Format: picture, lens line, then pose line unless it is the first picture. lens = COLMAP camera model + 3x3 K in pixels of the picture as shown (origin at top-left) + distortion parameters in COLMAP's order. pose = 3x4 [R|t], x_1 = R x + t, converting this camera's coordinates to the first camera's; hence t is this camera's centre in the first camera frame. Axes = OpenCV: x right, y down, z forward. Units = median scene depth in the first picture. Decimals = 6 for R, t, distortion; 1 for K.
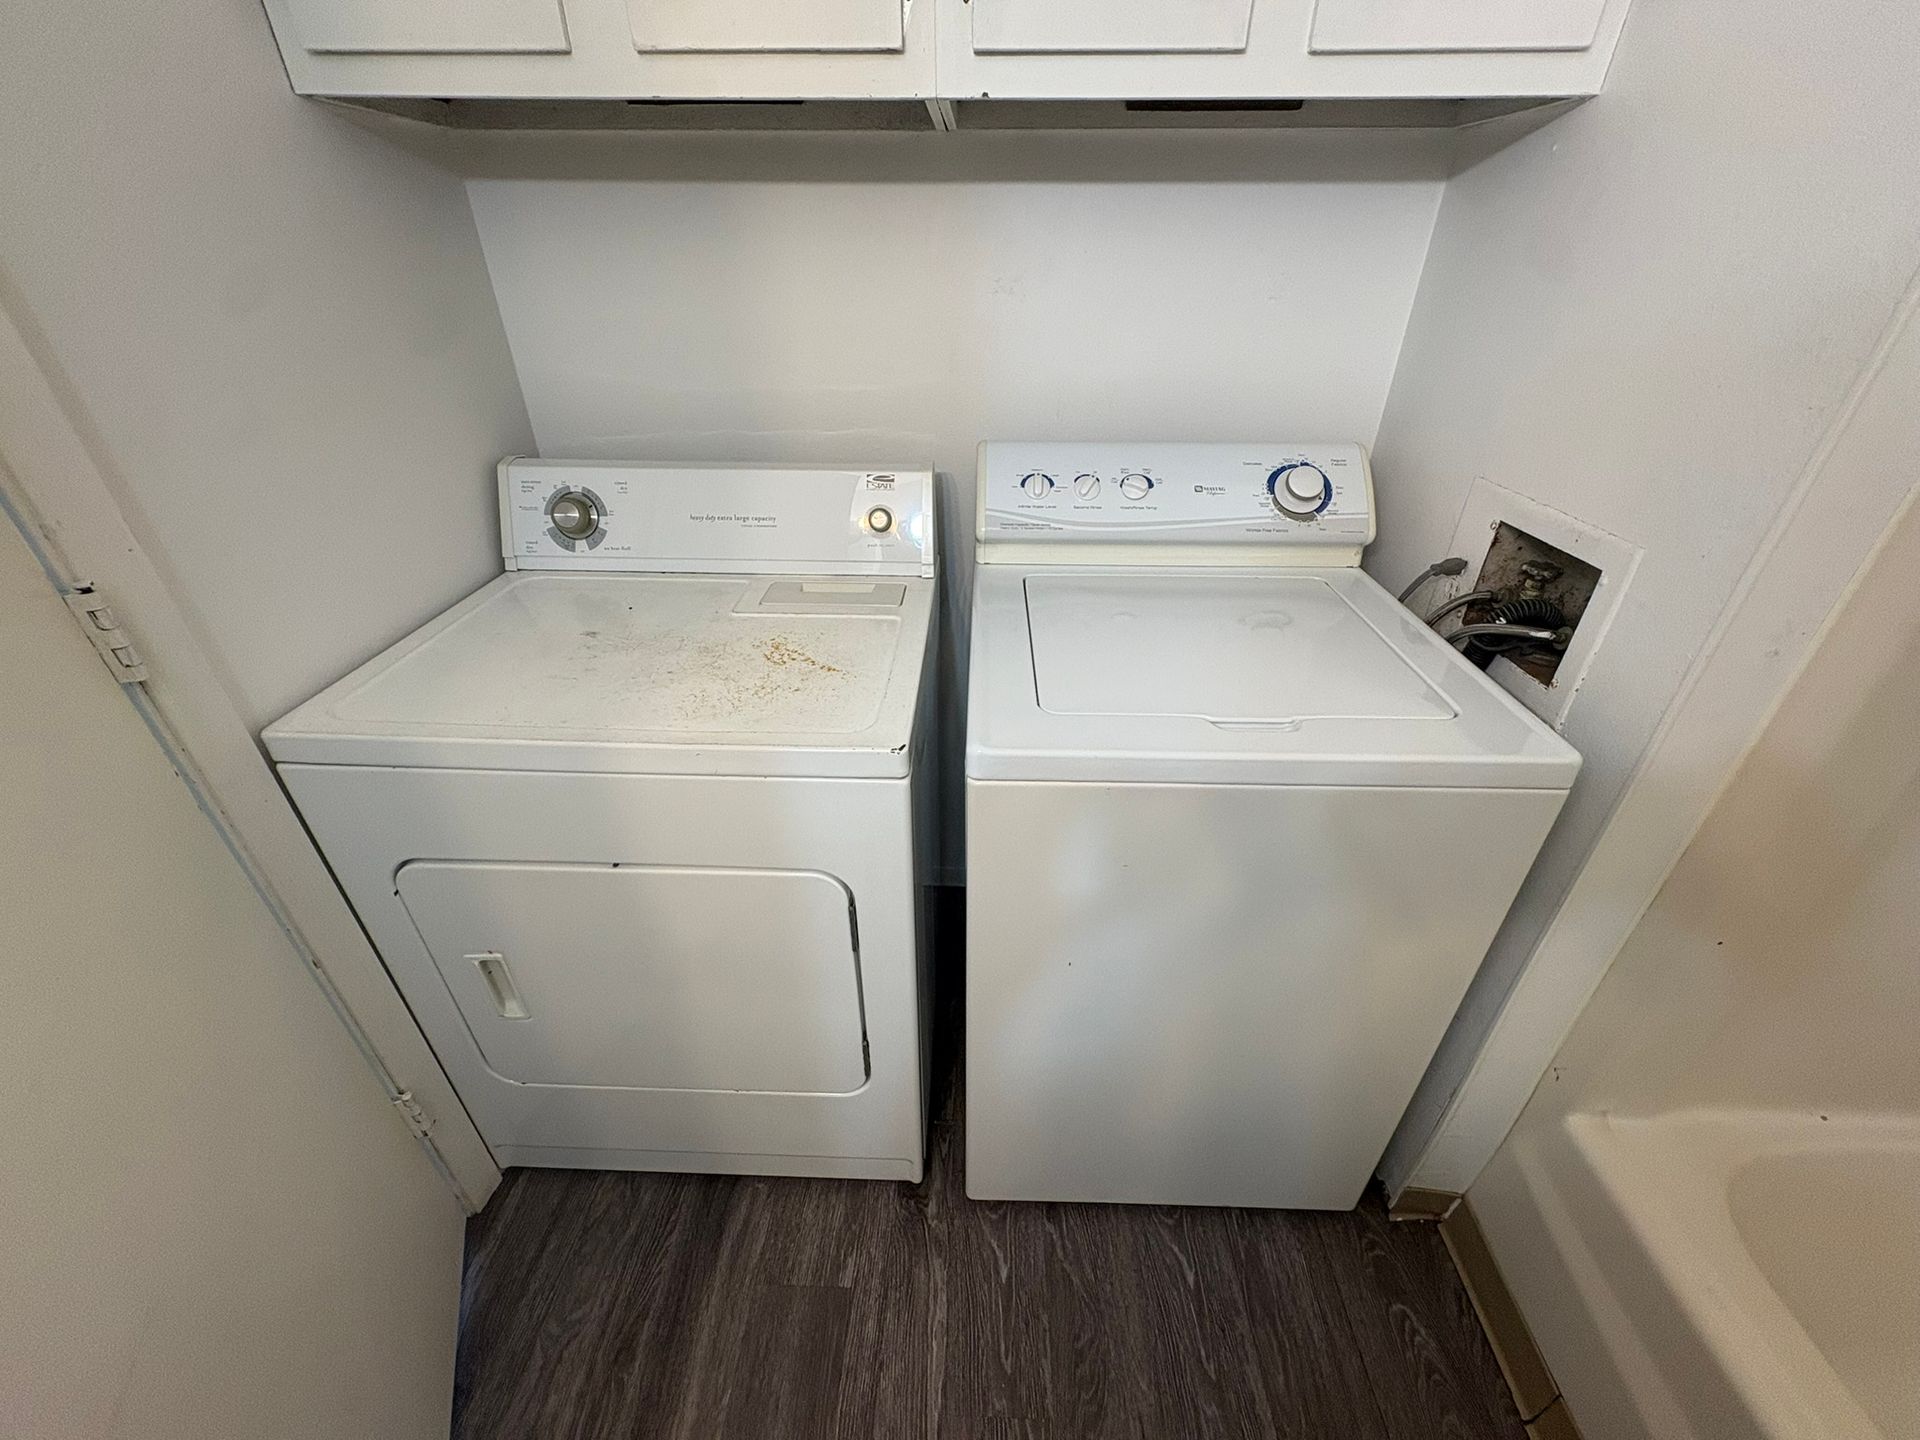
lens RADIAL K [[759.6, 0, 960.0], [0, 759.6, 720.0], [0, 0, 1]] dist [0.000544, -0.000052]
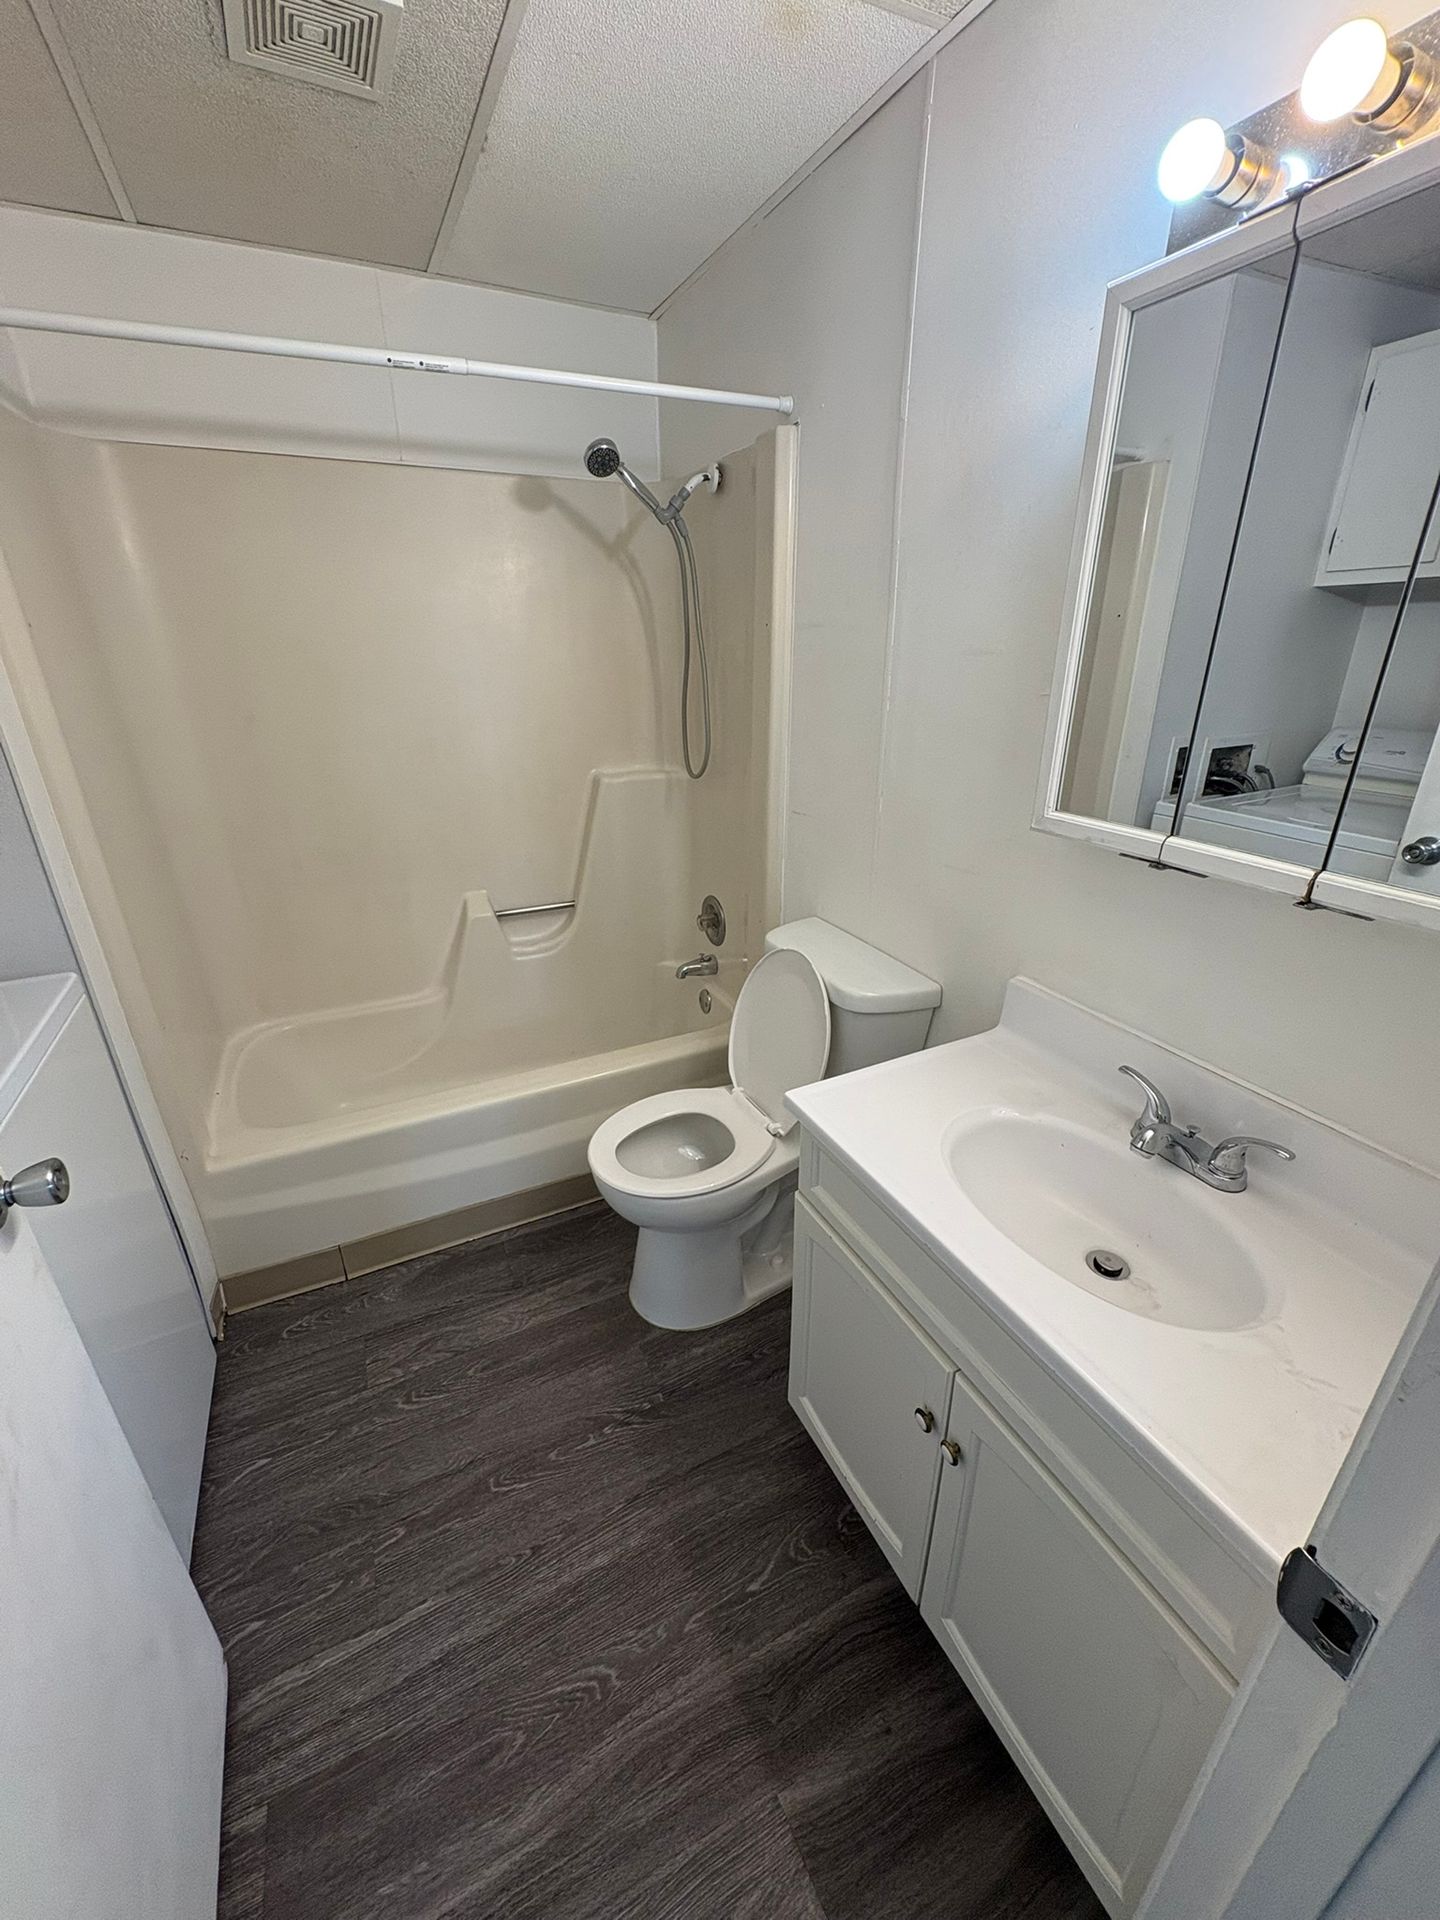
lens RADIAL K [[759.6, 0, 720.0], [0, 759.6, 960.0], [0, 0, 1]] dist [0.000544, -0.000052]
pose [[-0.471568, -0.344813, 0.811620, -0.785146], [0.463100, 0.686414, 0.560691, -0.164919], [-0.750441, 0.640265, -0.164008, 0.145425]]
